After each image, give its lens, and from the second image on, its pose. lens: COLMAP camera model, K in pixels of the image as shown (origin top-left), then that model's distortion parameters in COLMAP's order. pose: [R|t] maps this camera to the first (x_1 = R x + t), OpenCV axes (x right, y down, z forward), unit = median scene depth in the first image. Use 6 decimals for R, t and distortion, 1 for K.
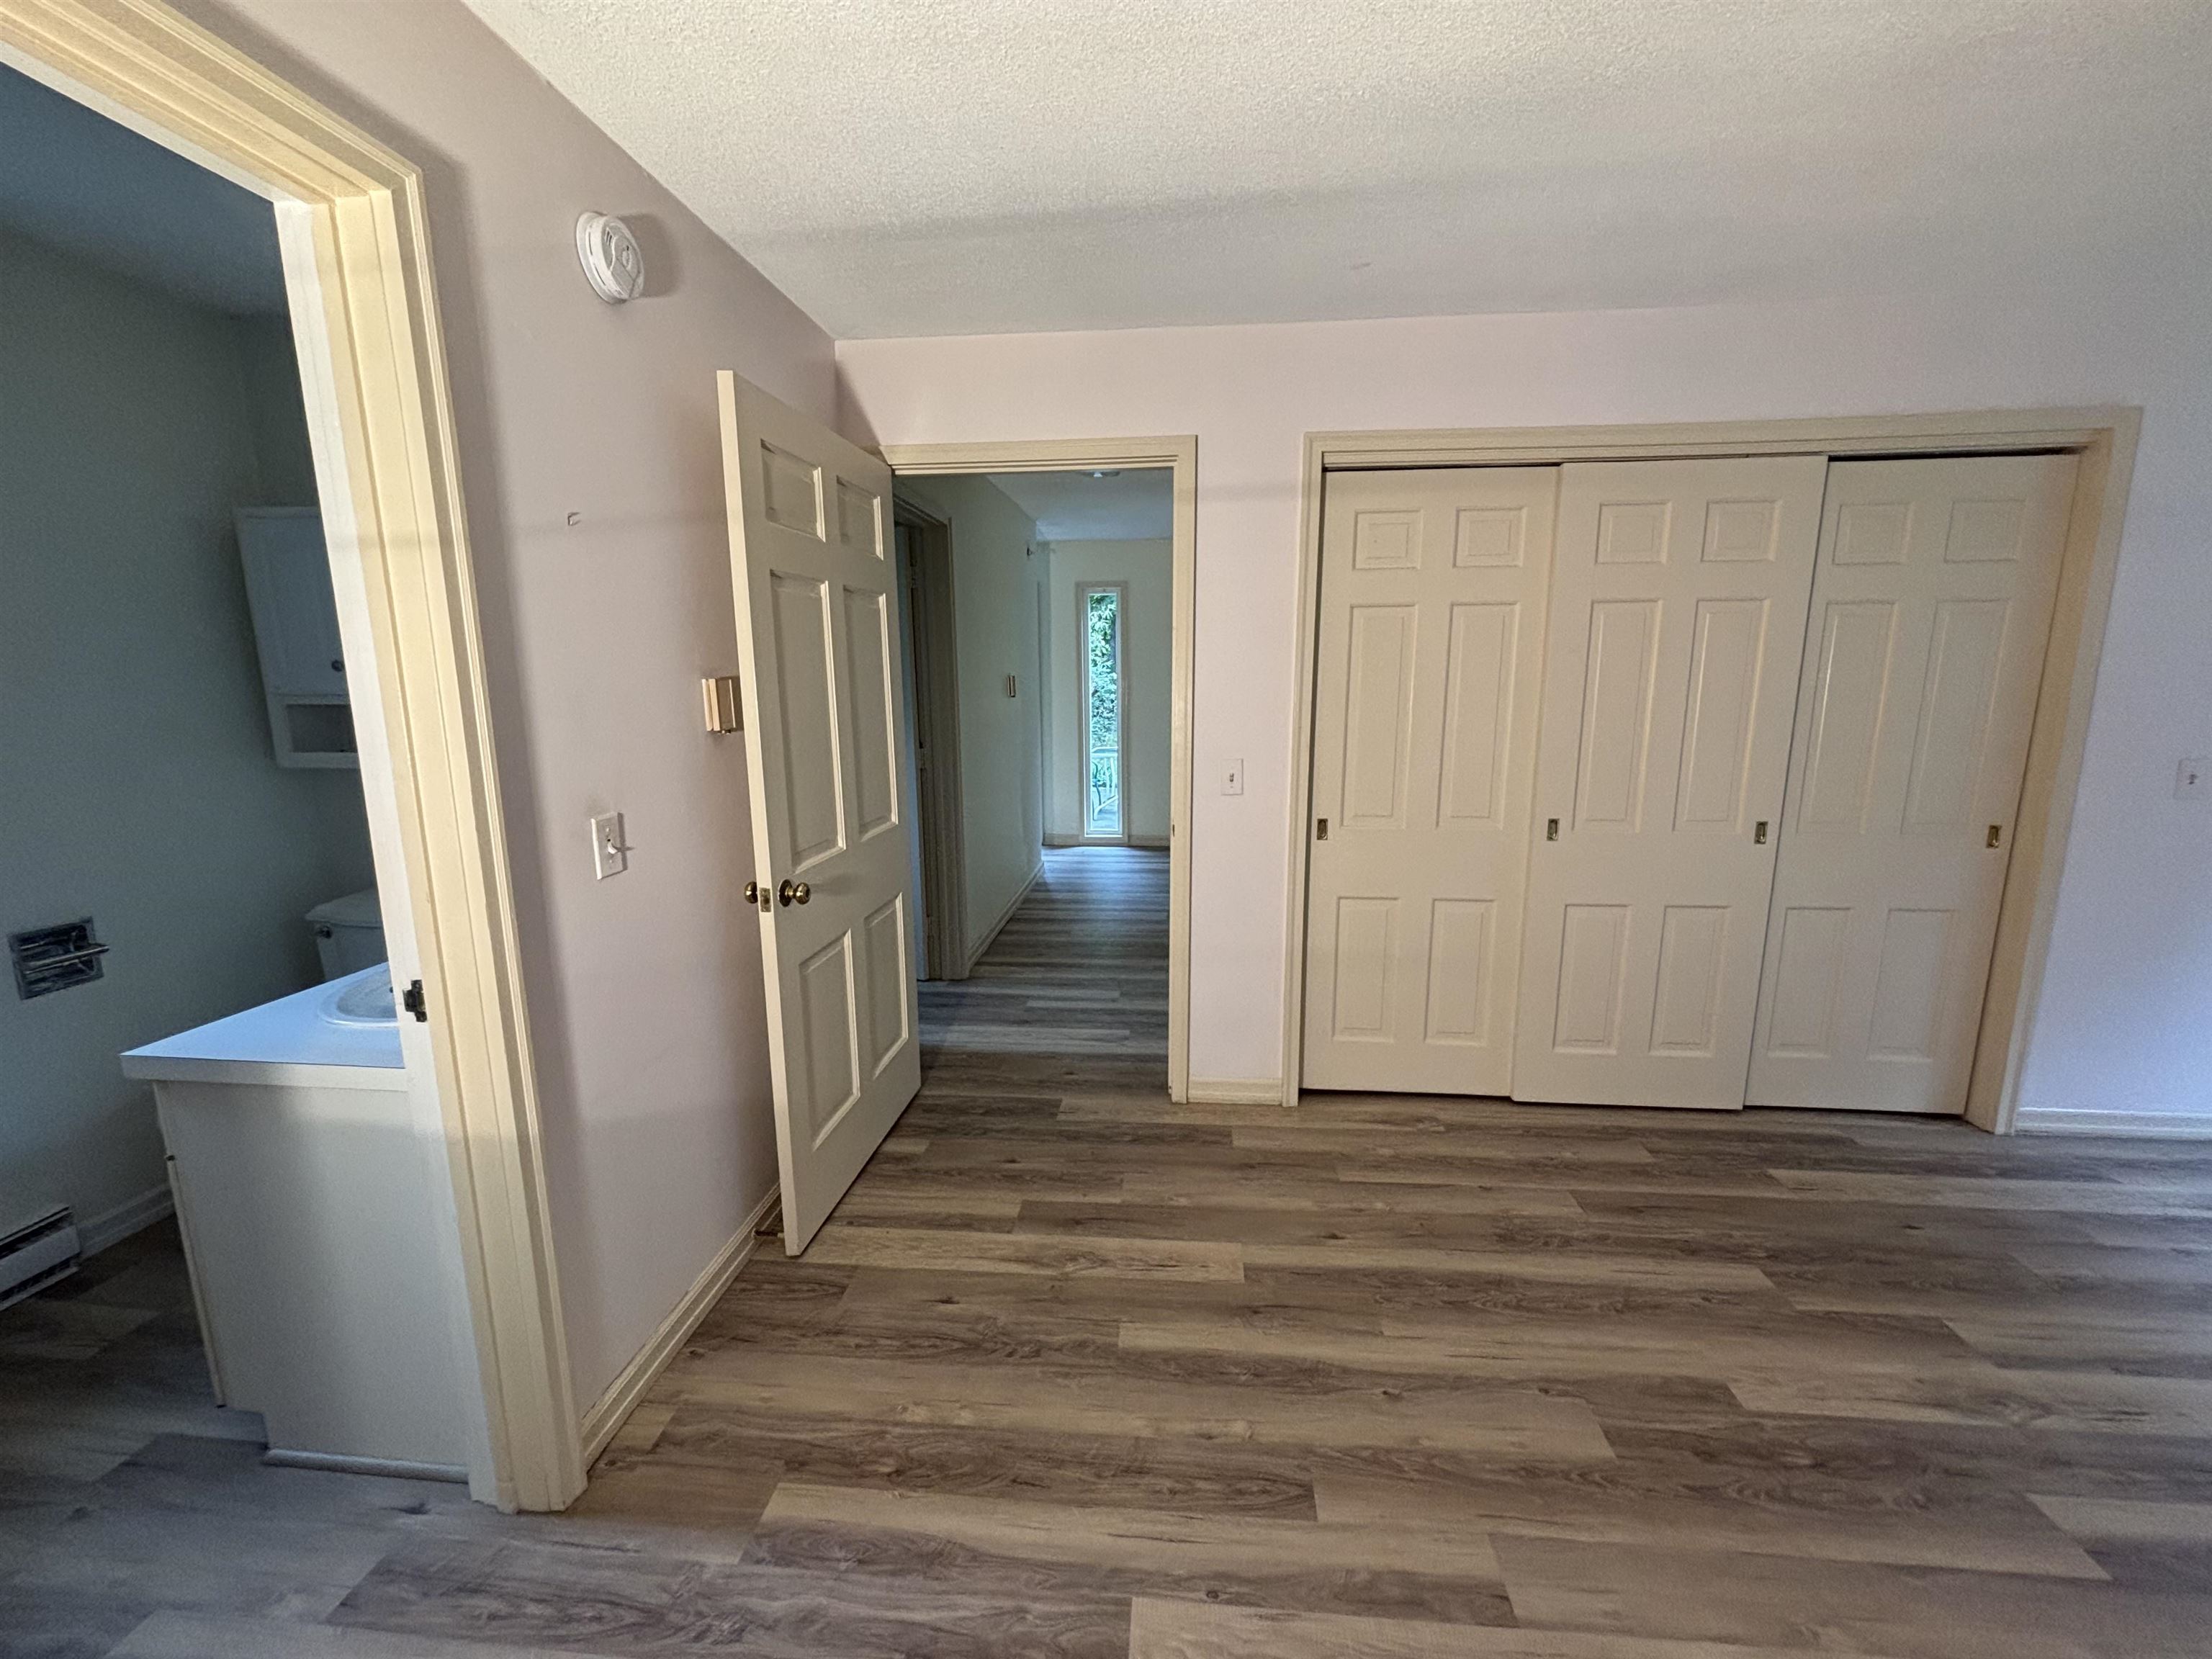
lens RADIAL K [[897.0, 0, 1109.0], [0, 897.0, 834.3], [0, 0, 1]] dist [0.000105, 0.000739]
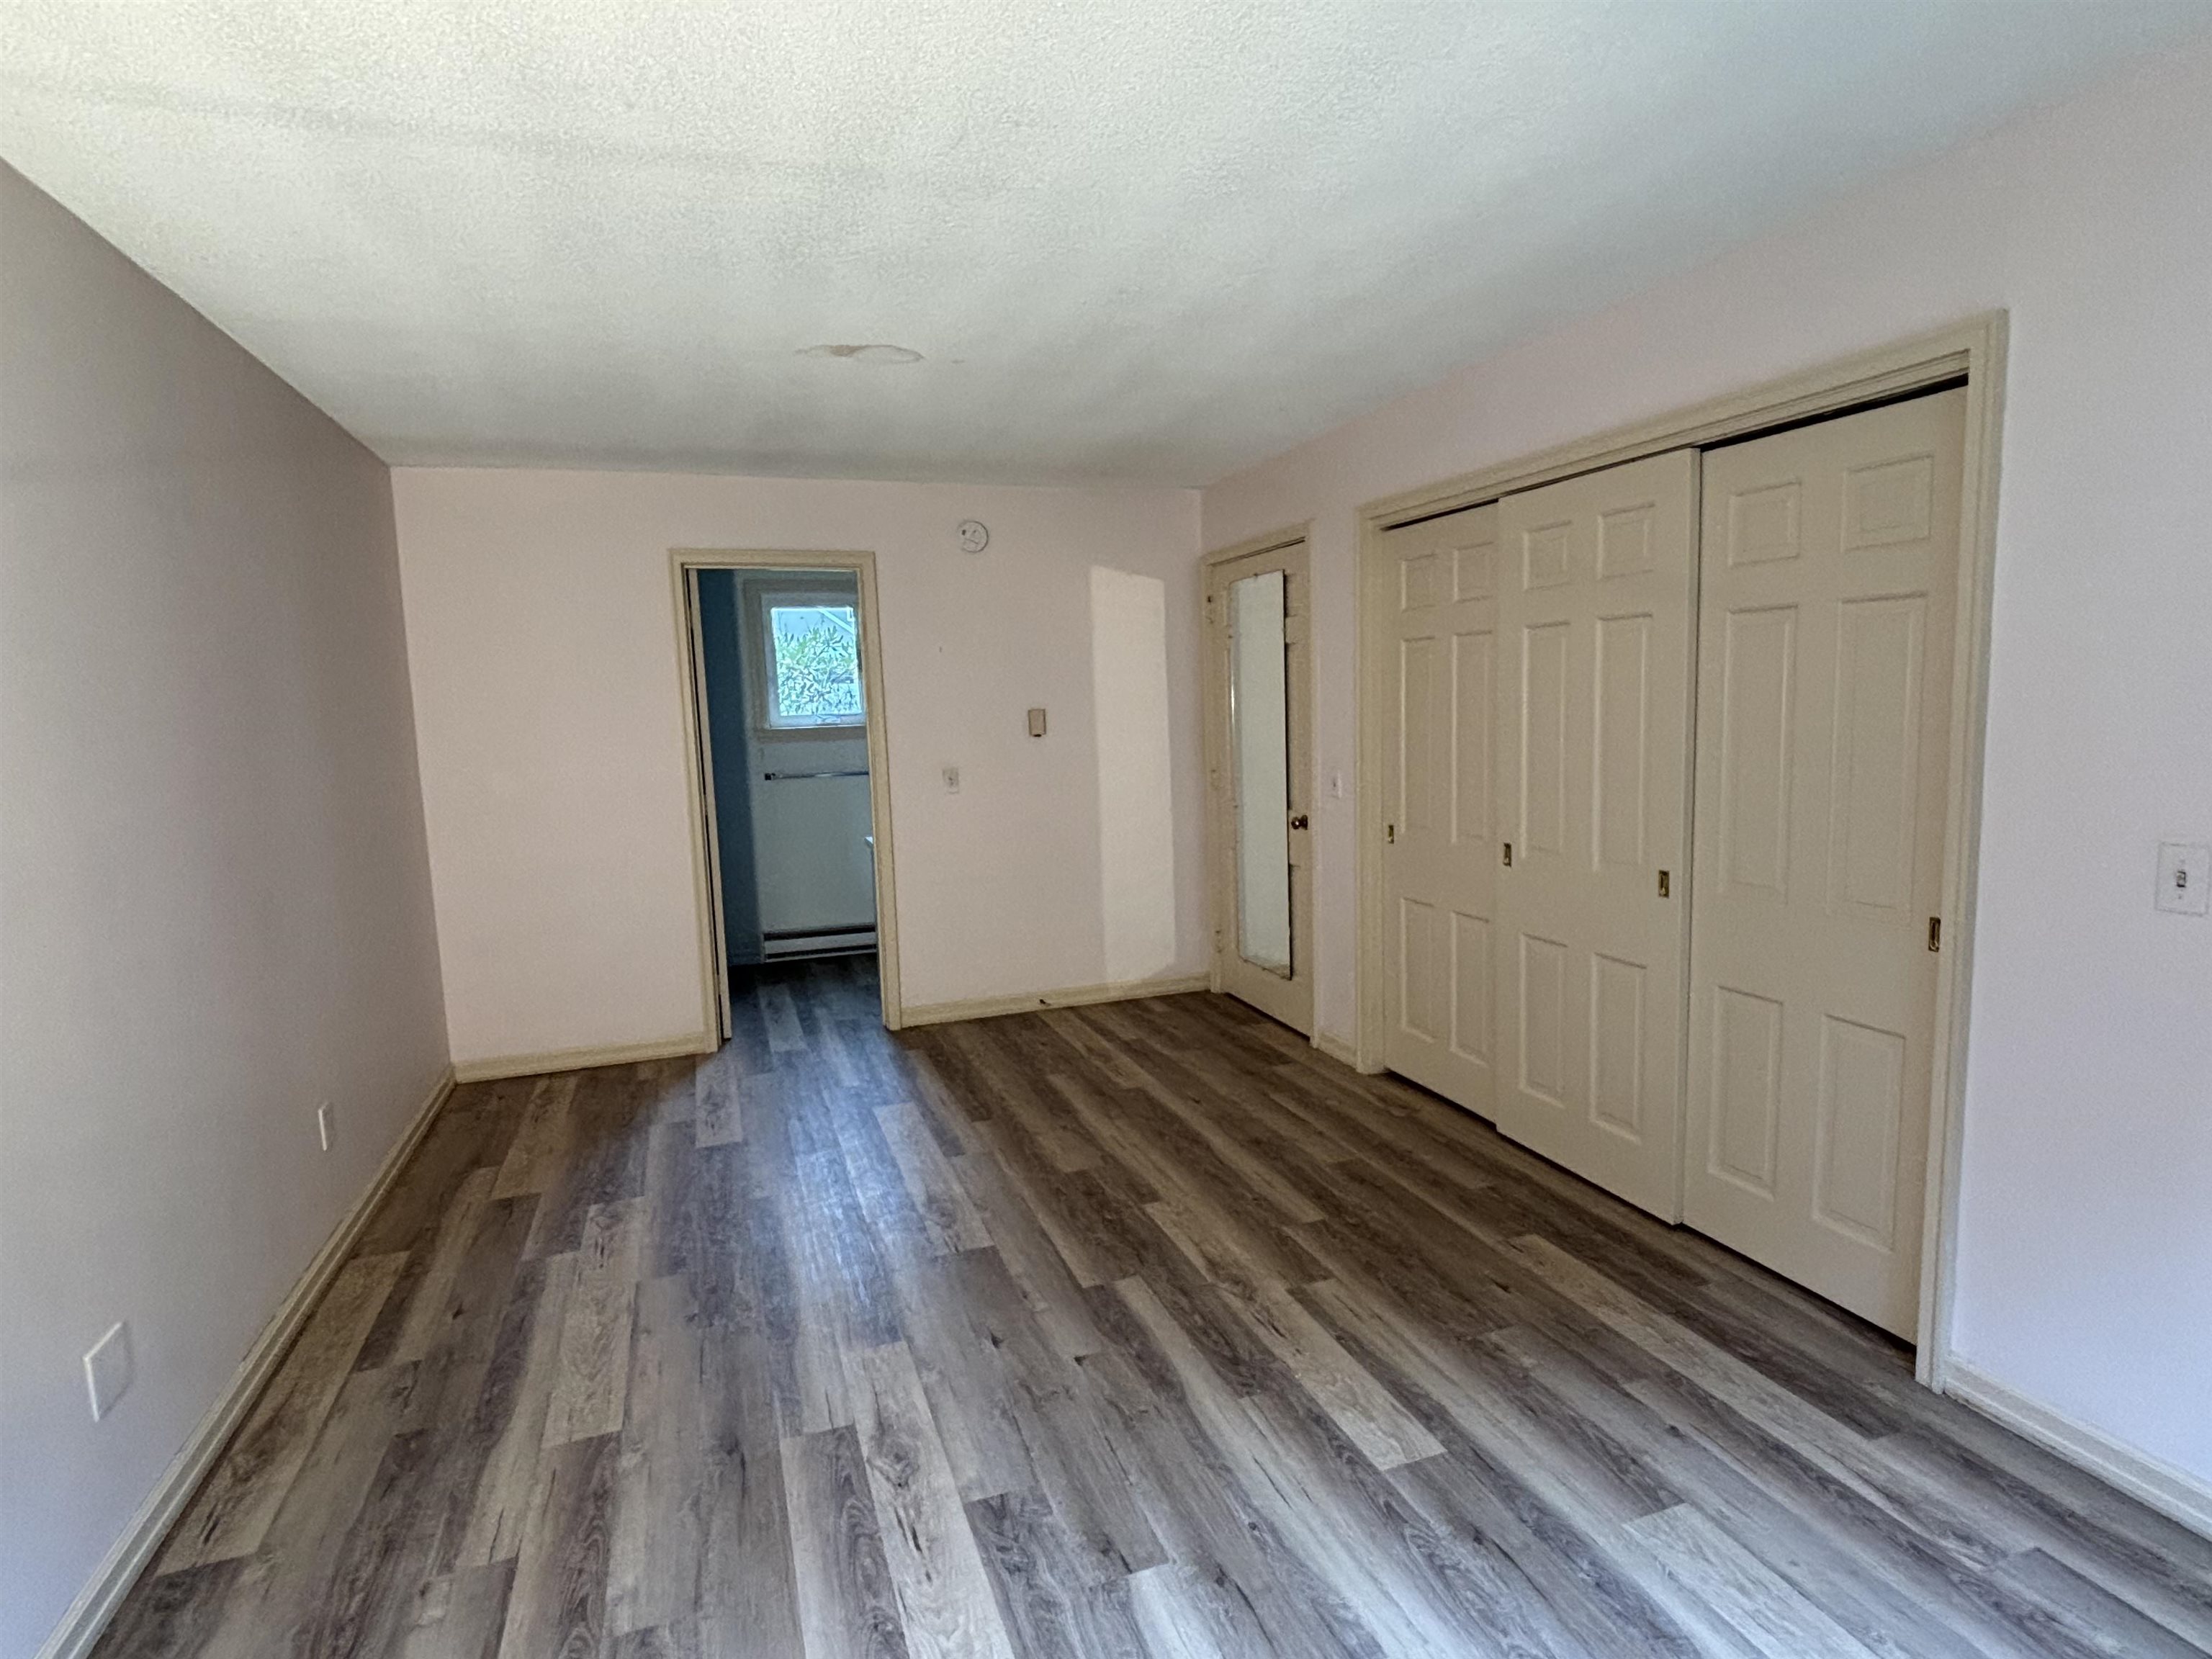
lens RADIAL K [[1156.8, 0, 1105.7], [0, 1156.8, 840.0], [0, 0, 1]] dist [-0.003234, -0.001160]
pose [[0.411274, 0.105580, -0.905376, 1.733447], [-0.133496, 0.989536, 0.054753, -0.036529], [0.901683, 0.098346, 0.421065, 0.065739]]
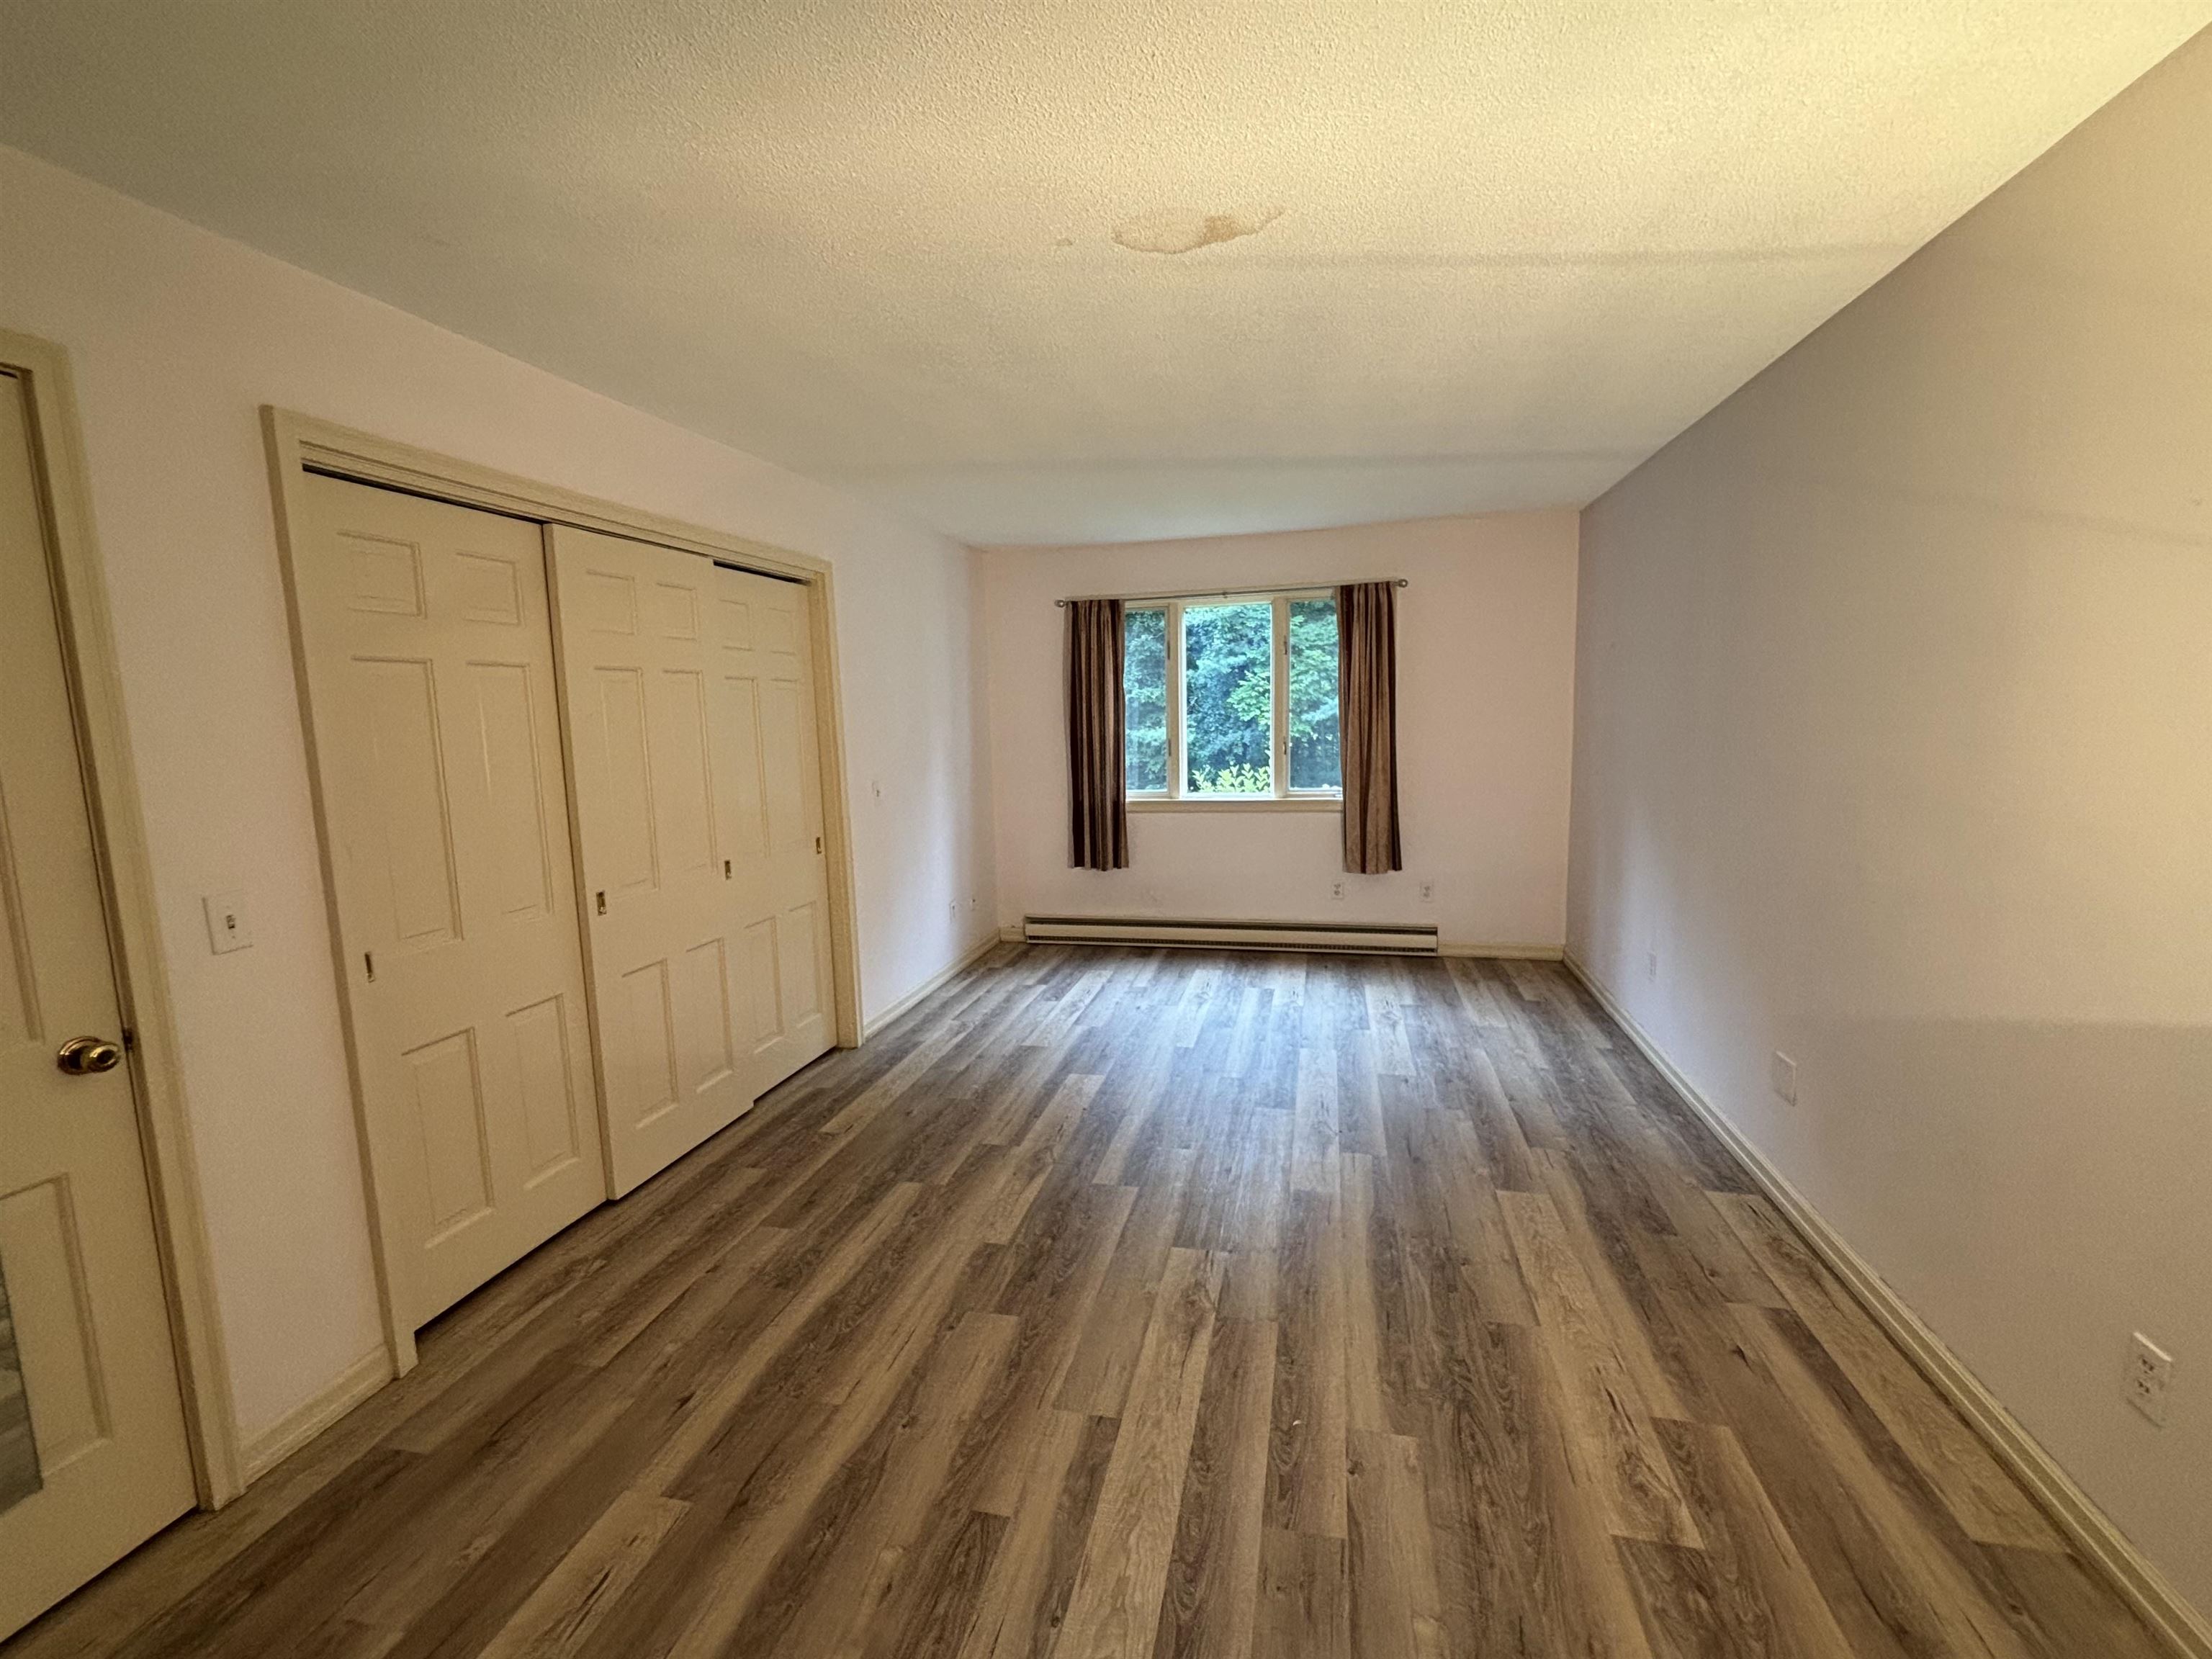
lens RADIAL K [[964.7, 0, 1116.3], [0, 964.7, 829.8], [0, 0, 1]] dist [-0.001289, 0.000625]
pose [[0.132832, -0.122467, 0.983543, -0.507673], [0.203323, 0.974599, 0.093893, -0.077092], [-0.970059, 0.187505, 0.154359, 0.351146]]
